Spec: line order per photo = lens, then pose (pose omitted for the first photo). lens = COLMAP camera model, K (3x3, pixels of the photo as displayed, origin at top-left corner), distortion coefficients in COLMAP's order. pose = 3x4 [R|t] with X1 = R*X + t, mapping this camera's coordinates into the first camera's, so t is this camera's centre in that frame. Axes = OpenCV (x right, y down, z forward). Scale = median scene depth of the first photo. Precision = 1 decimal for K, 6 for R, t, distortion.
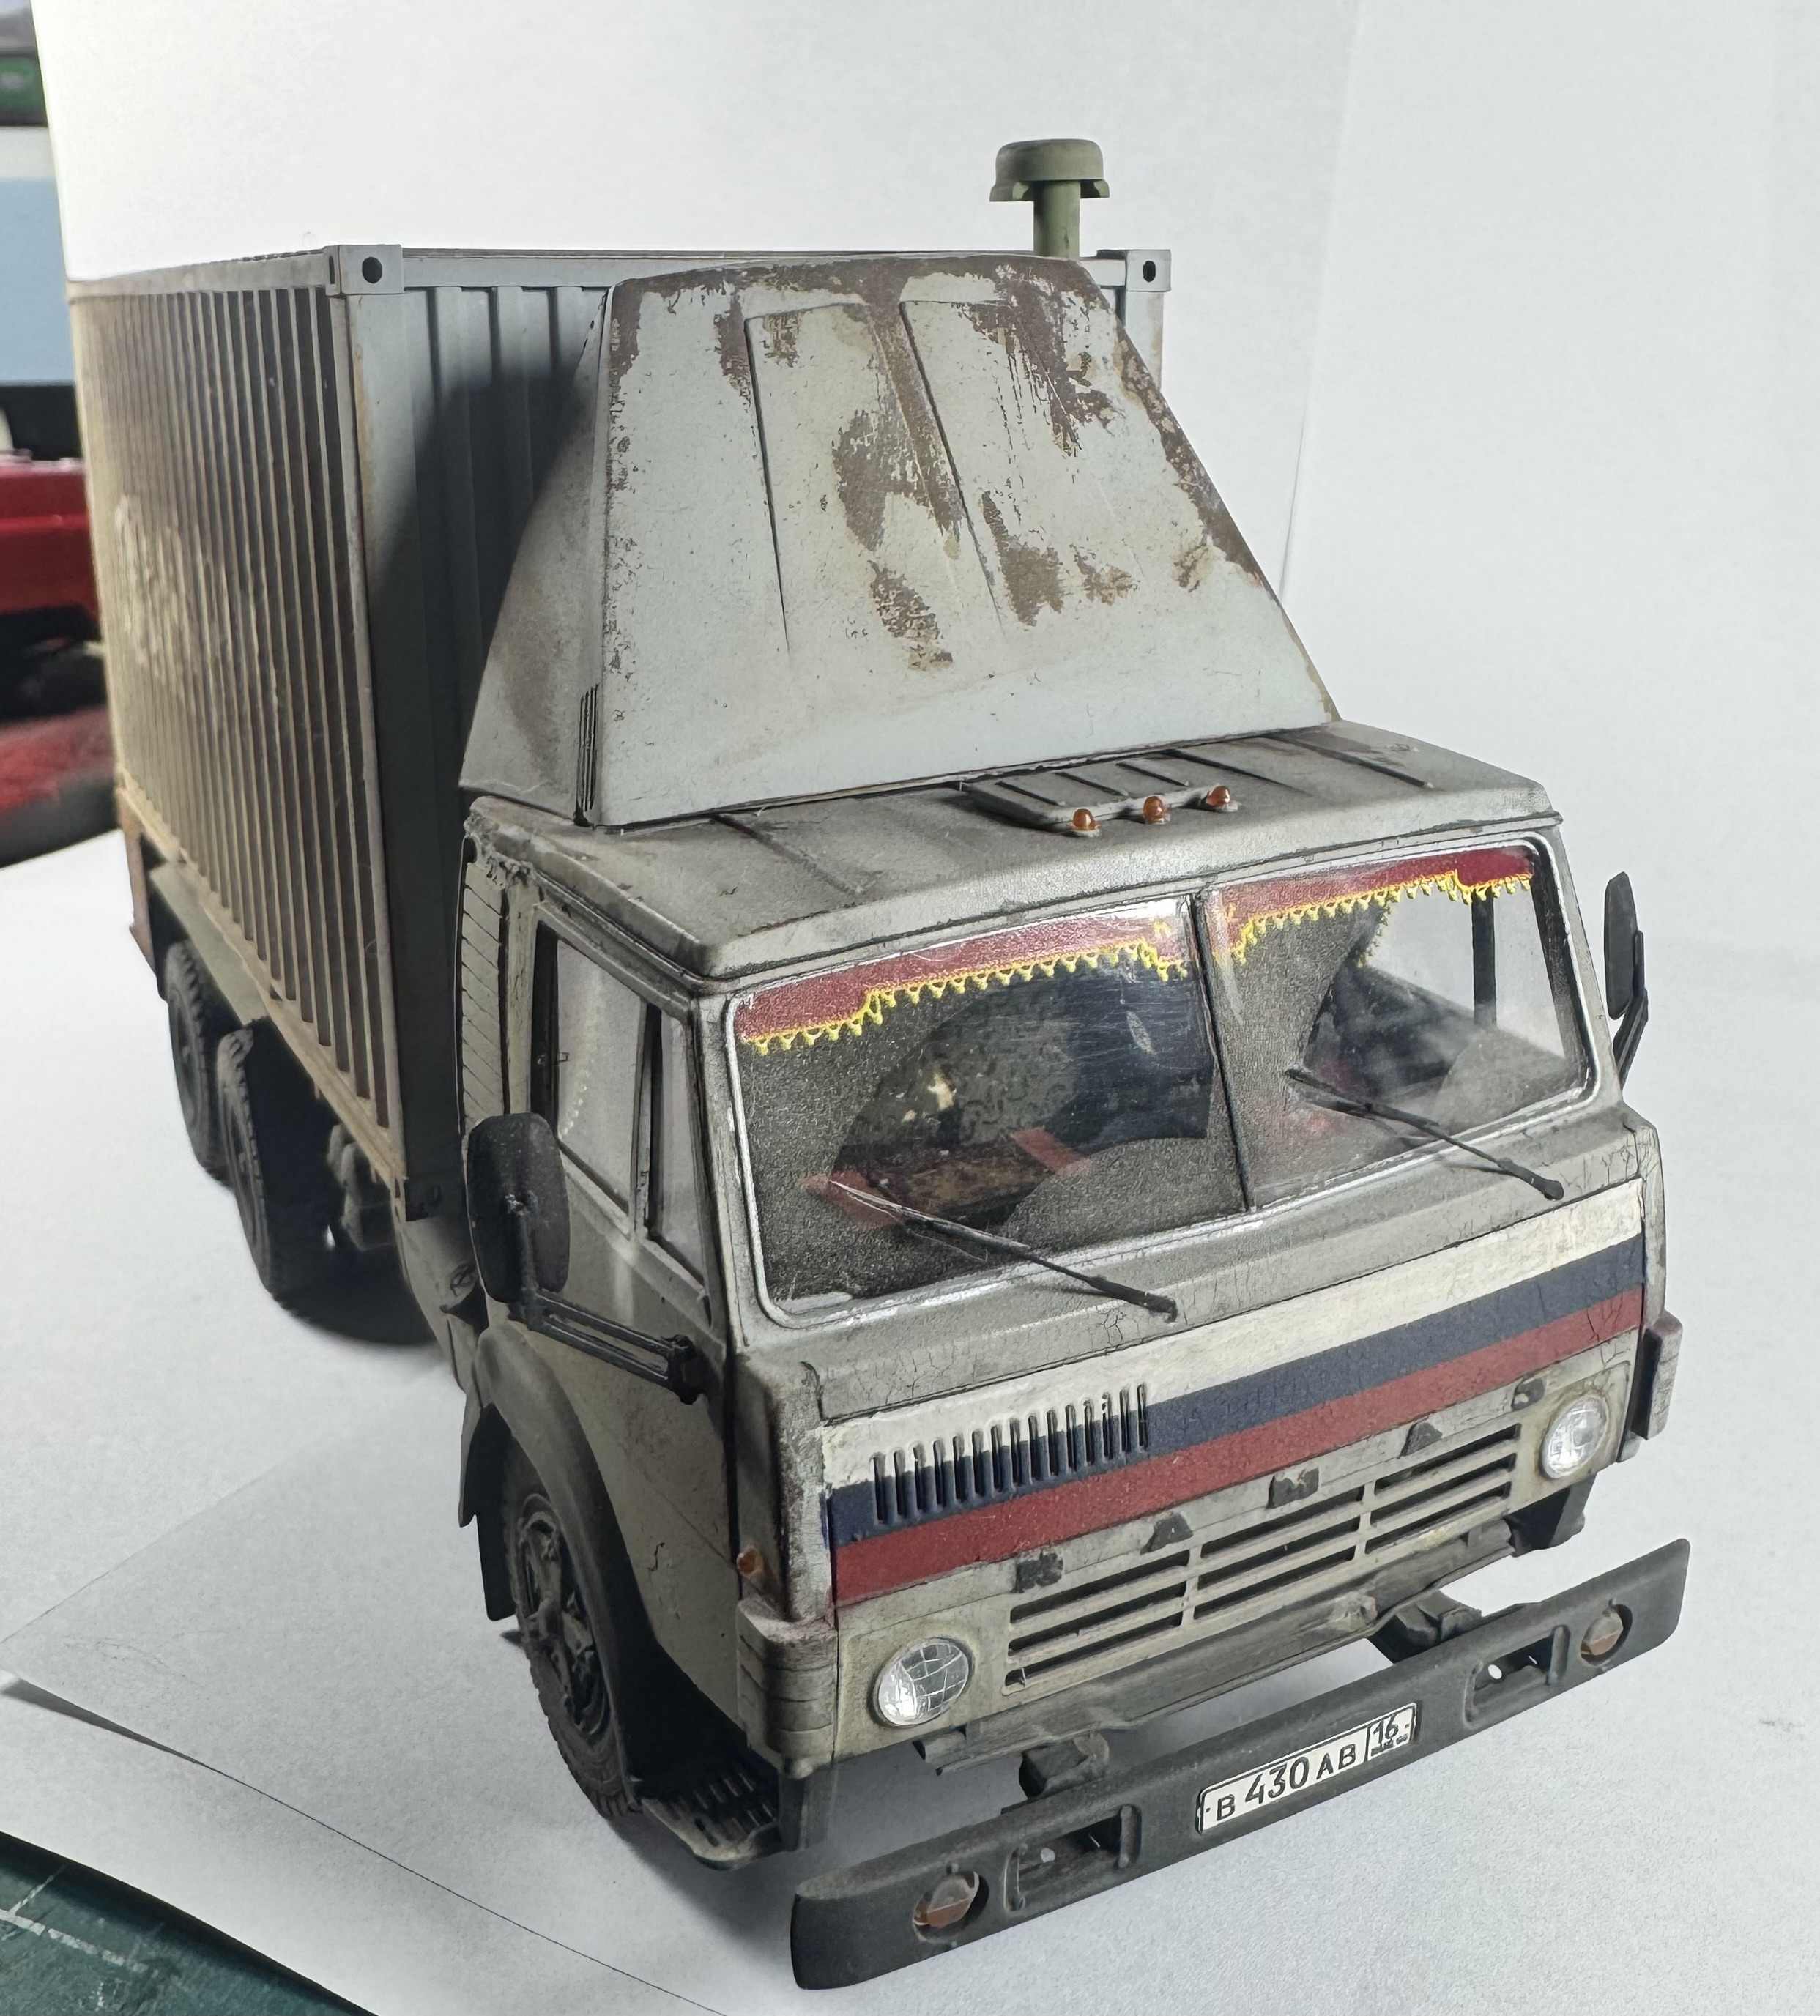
lens RADIAL K [[2102.4, 0, 914.0], [0, 2102.4, 805.6], [0, 0, 1]] dist [-0.006876, 0.000000]
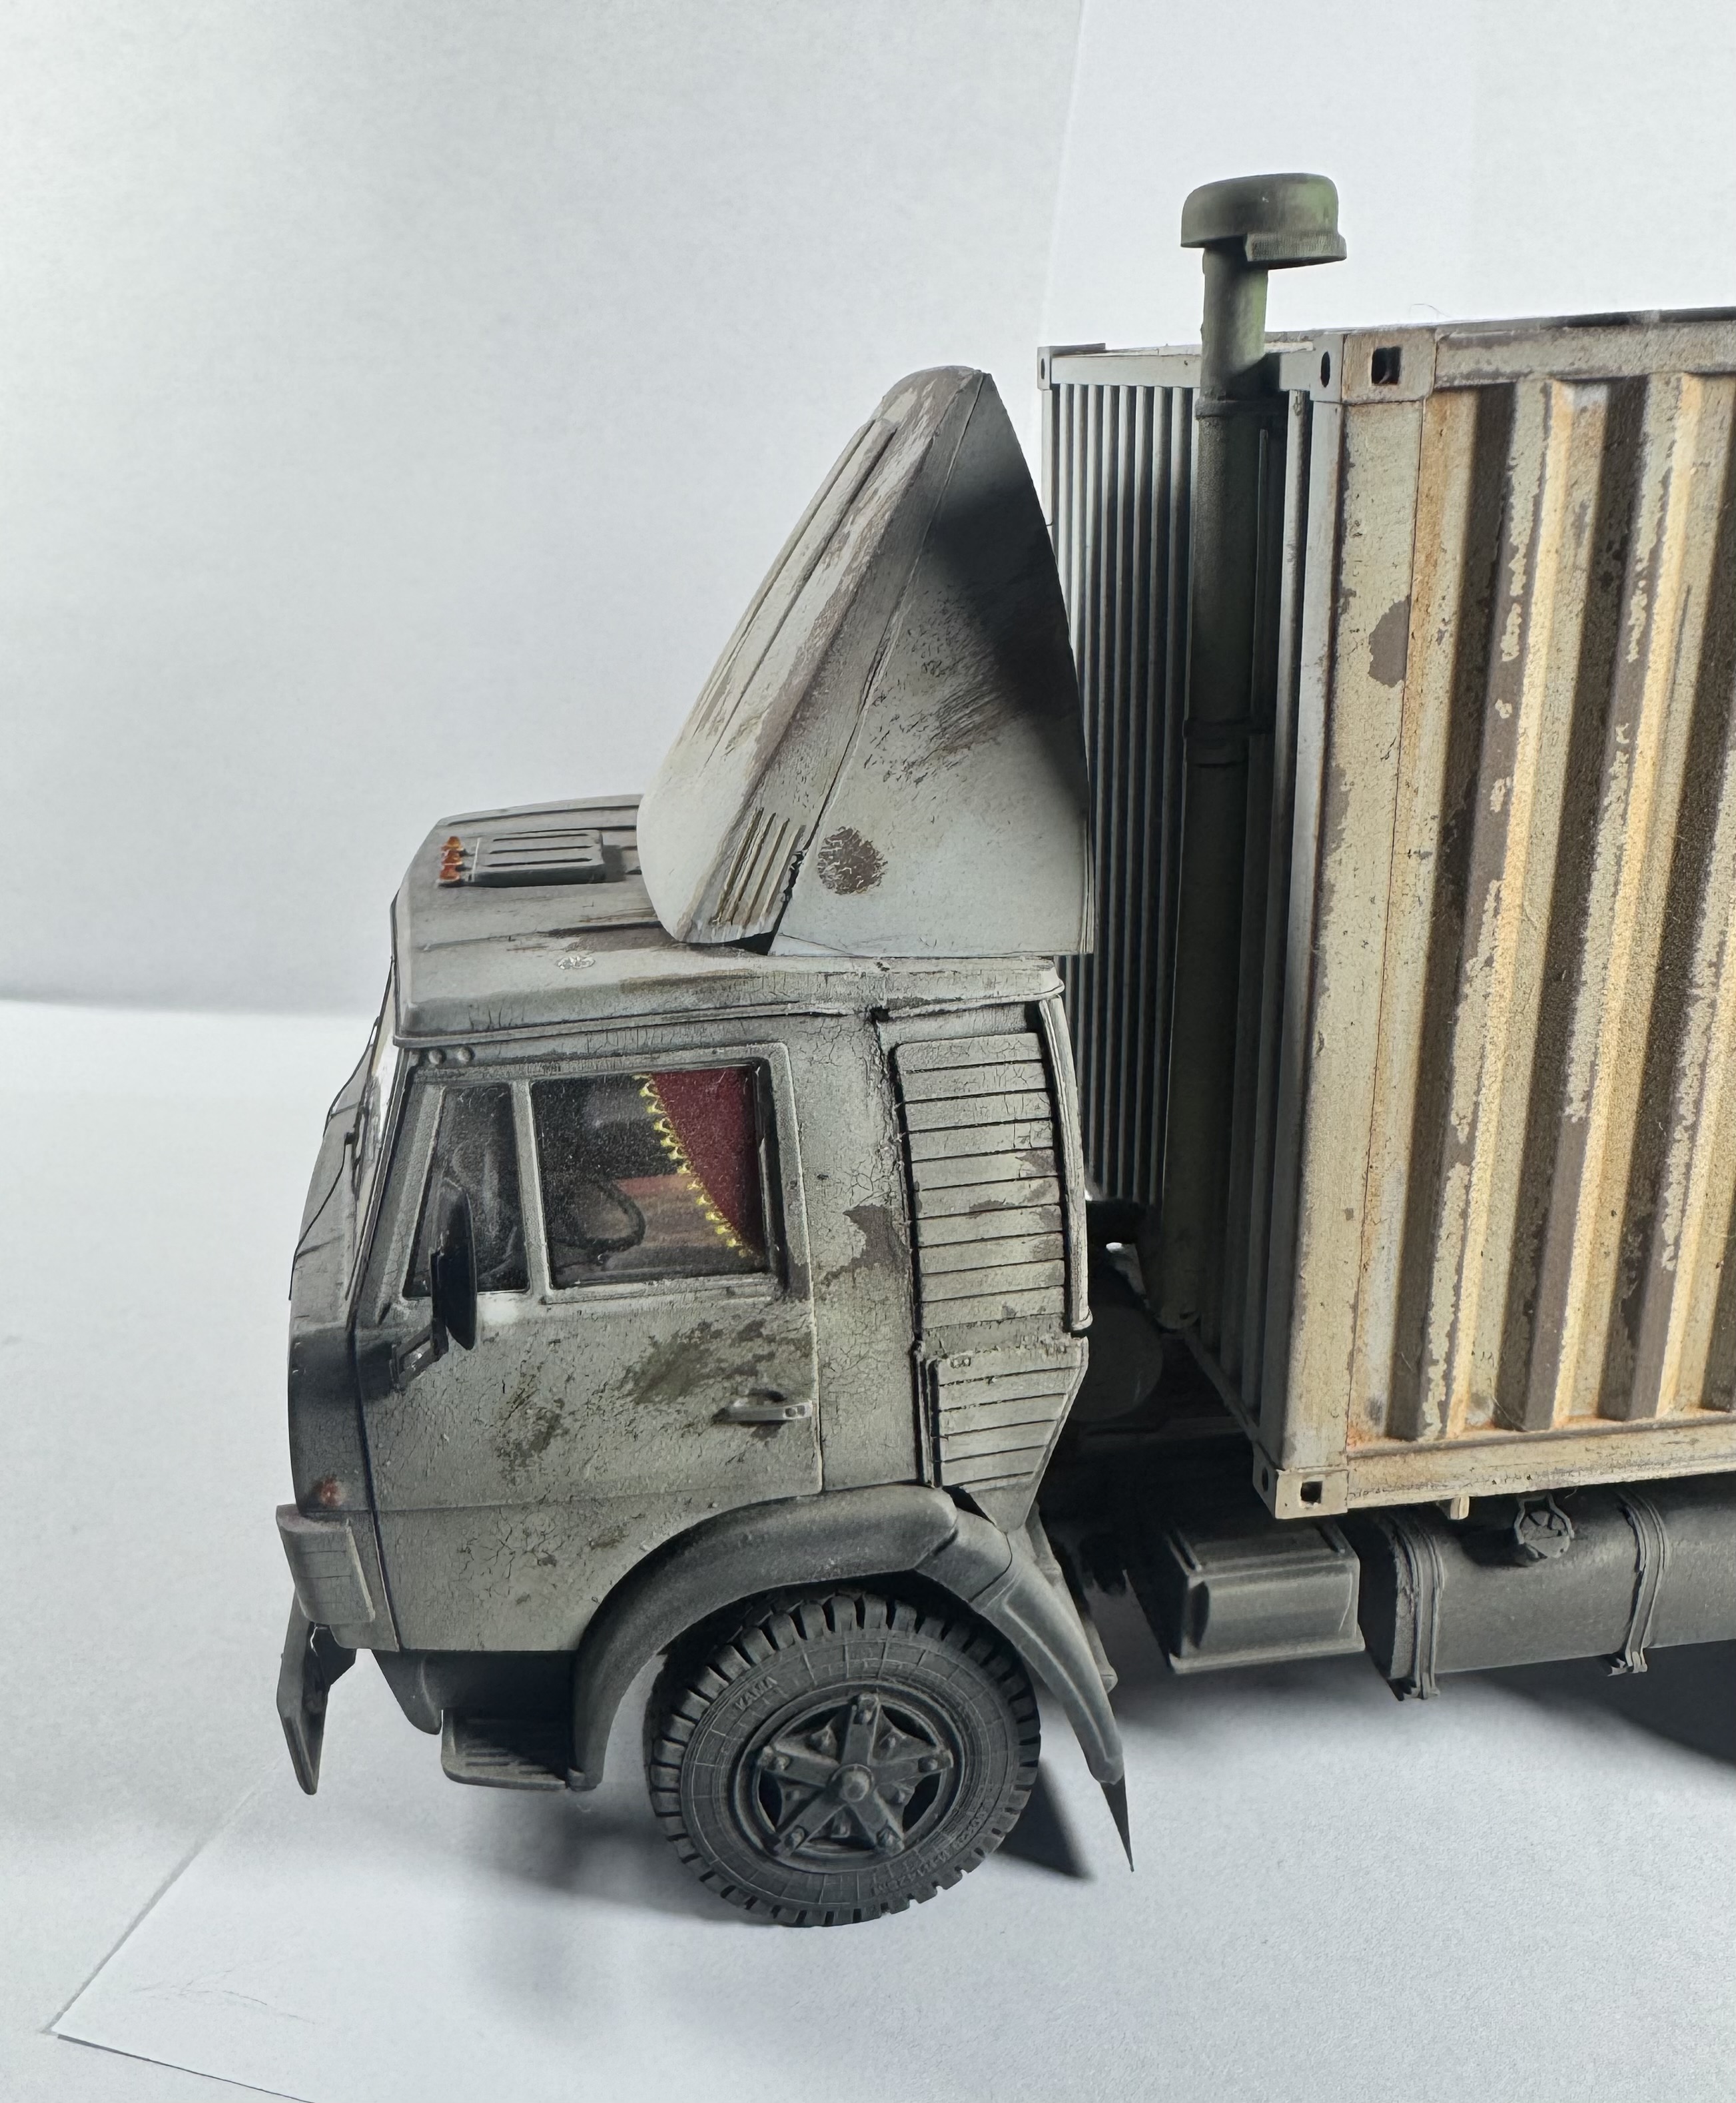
lens RADIAL K [[1902.8, 0, 784.5], [0, 1902.8, 1149.0], [0, 0, 1]] dist [-0.014482, -0.005805]
pose [[-0.372032, 0.379476, -0.847107, 1.000921], [-0.171549, 0.868784, 0.464528, -0.383426], [0.912230, 0.318140, -0.258116, 1.424136]]
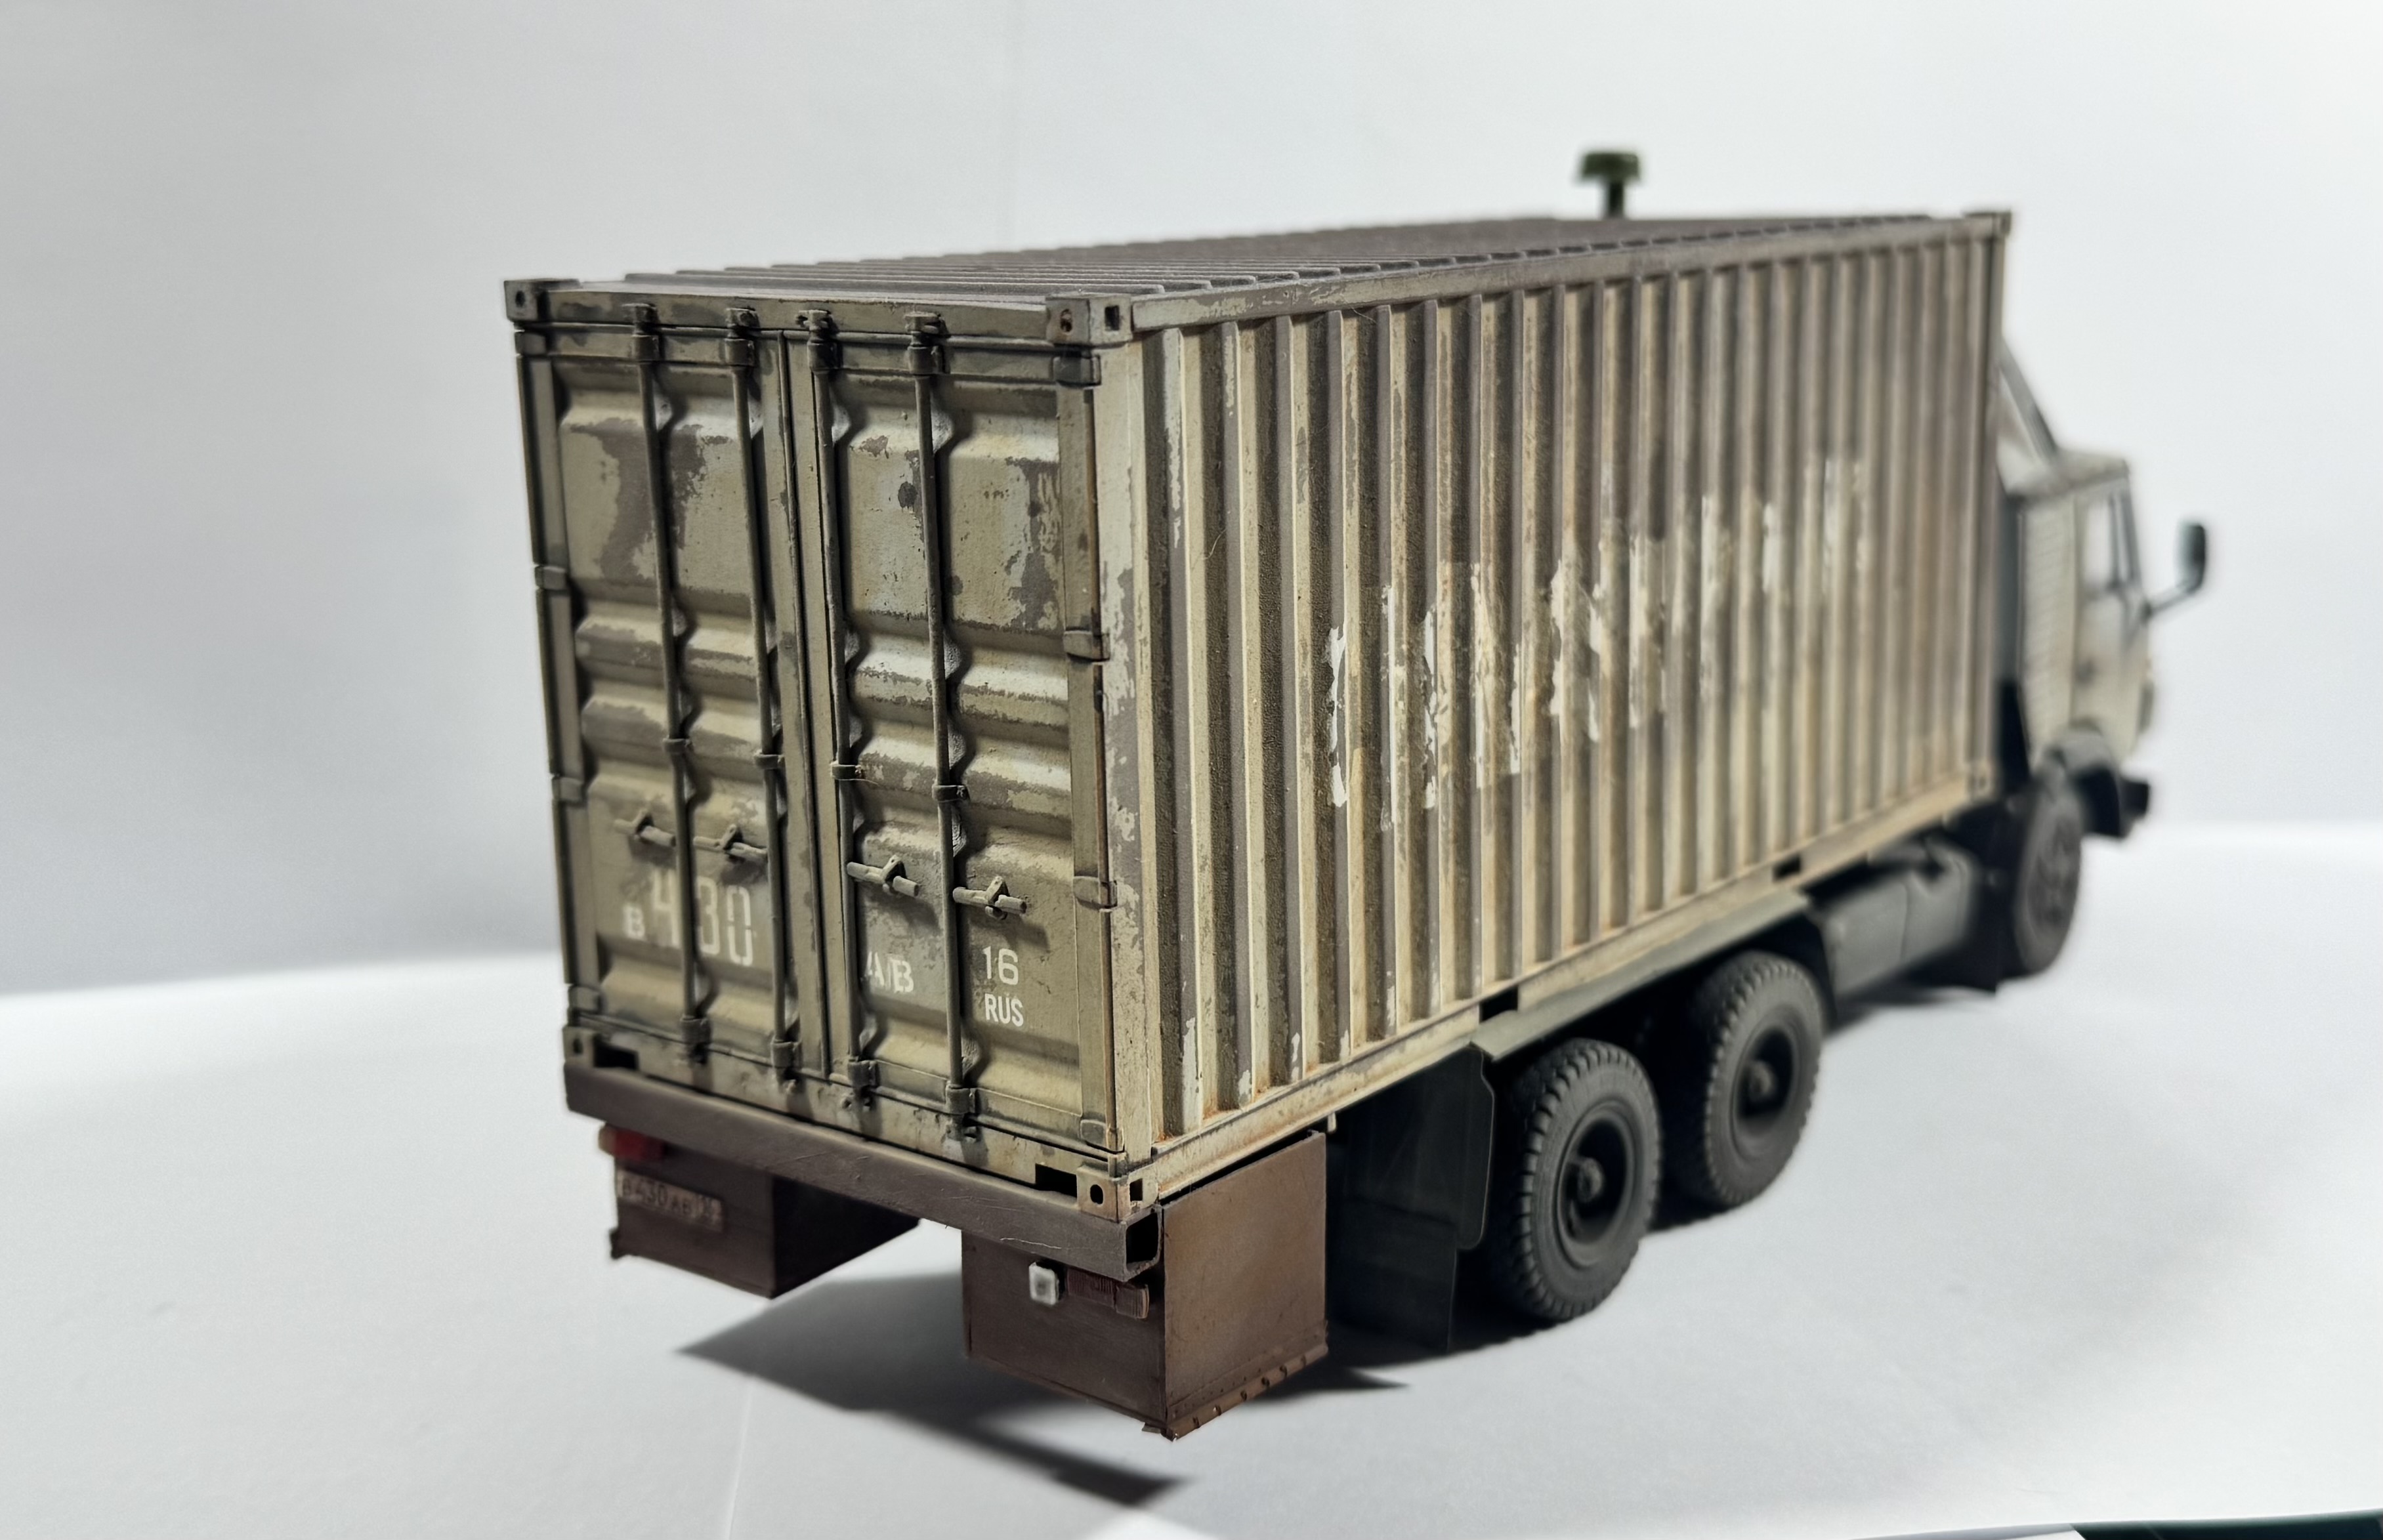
lens RADIAL K [[2794.9, 0, 1261.1], [0, 2794.9, 756.2], [0, 0, 1]] dist [0.130420, 0.000000]
pose [[-0.432419, -0.166786, 0.886113, -2.394740], [0.246332, 0.923507, 0.294033, -0.759880], [-0.867372, 0.345424, -0.358257, 2.801937]]
